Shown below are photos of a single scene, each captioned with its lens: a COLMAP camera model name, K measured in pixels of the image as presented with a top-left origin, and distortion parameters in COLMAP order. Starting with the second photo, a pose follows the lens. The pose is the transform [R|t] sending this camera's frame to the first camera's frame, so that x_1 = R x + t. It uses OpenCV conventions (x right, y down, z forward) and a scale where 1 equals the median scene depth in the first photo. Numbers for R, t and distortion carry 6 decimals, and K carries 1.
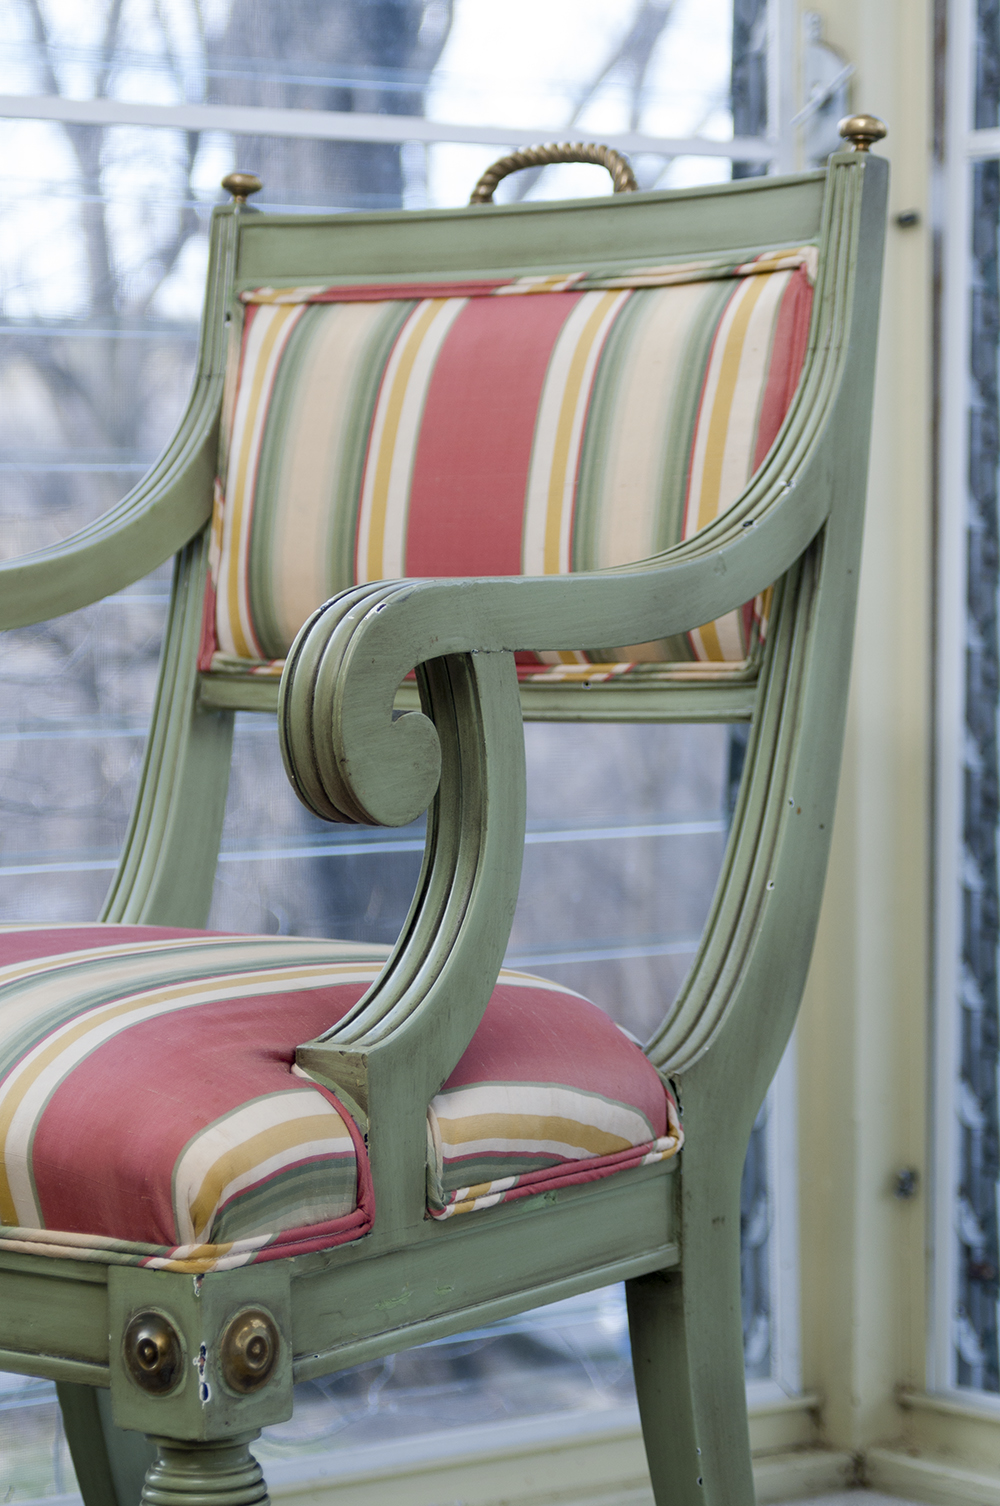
lens RADIAL K [[4280.7, 0, 503.4], [0, 4280.7, 741.9], [0, 0, 1]] dist [0.069781, 0.514807]
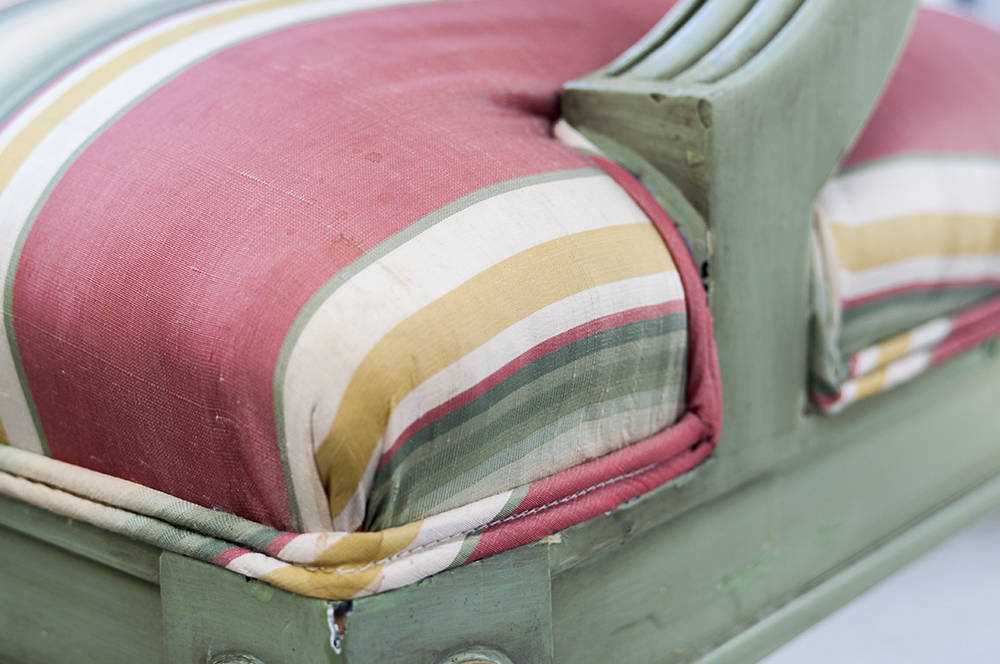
lens RADIAL K [[2060.1, 0, 500.0], [0, 2060.1, 332.0], [0, 0, 1]] dist [-0.020321, -0.070489]
pose [[0.996894, 0.008418, -0.078308, -0.036210], [0.004961, 0.985586, 0.169102, 0.058036], [0.078603, -0.168965, 0.982483, 0.747810]]
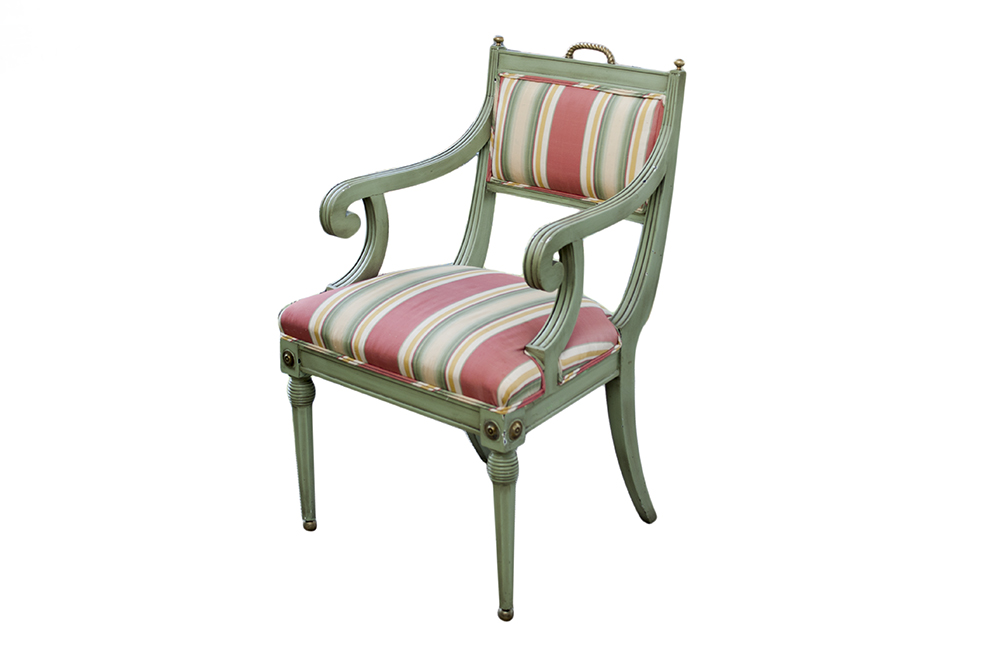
lens RADIAL K [[1521.2, 0, 500.0], [0, 1521.2, 332.0], [0, 0, 1]] dist [-0.150355, -0.008429]
pose [[0.999801, 0.015655, -0.012382, -0.054113], [-0.011328, 0.955799, 0.293804, -0.343140], [0.016434, -0.293605, 0.955786, -0.315185]]
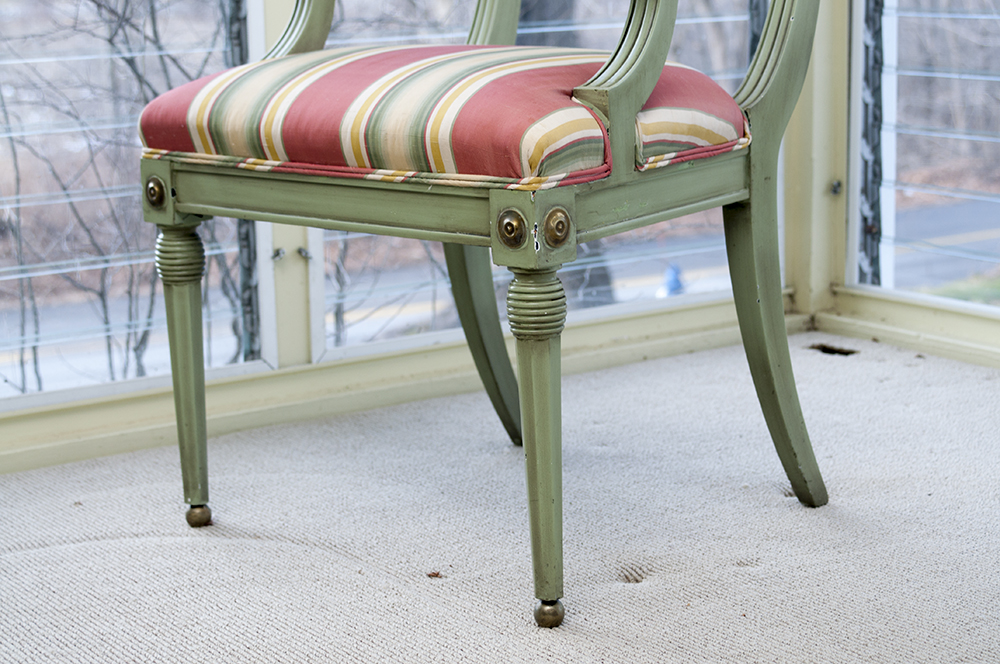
lens RADIAL K [[2038.1, 0, 489.4], [0, 2038.1, 331.4], [0, 0, 1]] dist [-0.031268, 0.018352]
pose [[0.998444, -0.008815, -0.055064, -0.035195], [0.016624, 0.989580, 0.143024, 0.045070], [0.053230, -0.143717, 0.988186, -0.006408]]
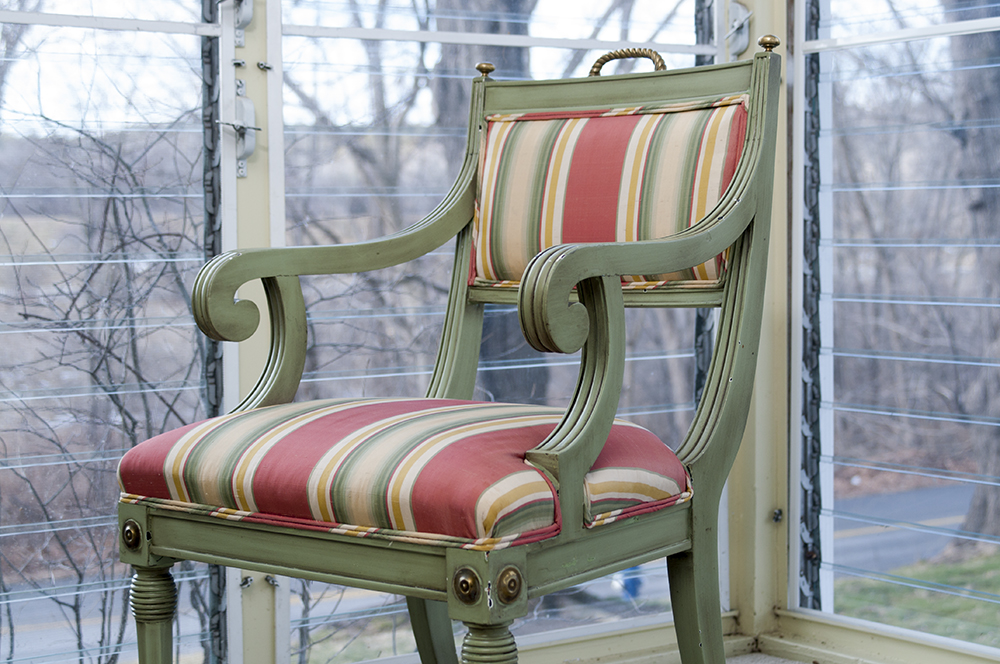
lens RADIAL K [[1971.3, 0, 493.3], [0, 1971.3, 331.2], [0, 0, 1]] dist [-0.033866, -0.041452]
pose [[0.999417, -0.004523, -0.033850, -0.029871], [0.004713, 0.999974, 0.005543, 0.002015], [0.033824, -0.005699, 0.999412, -0.035737]]
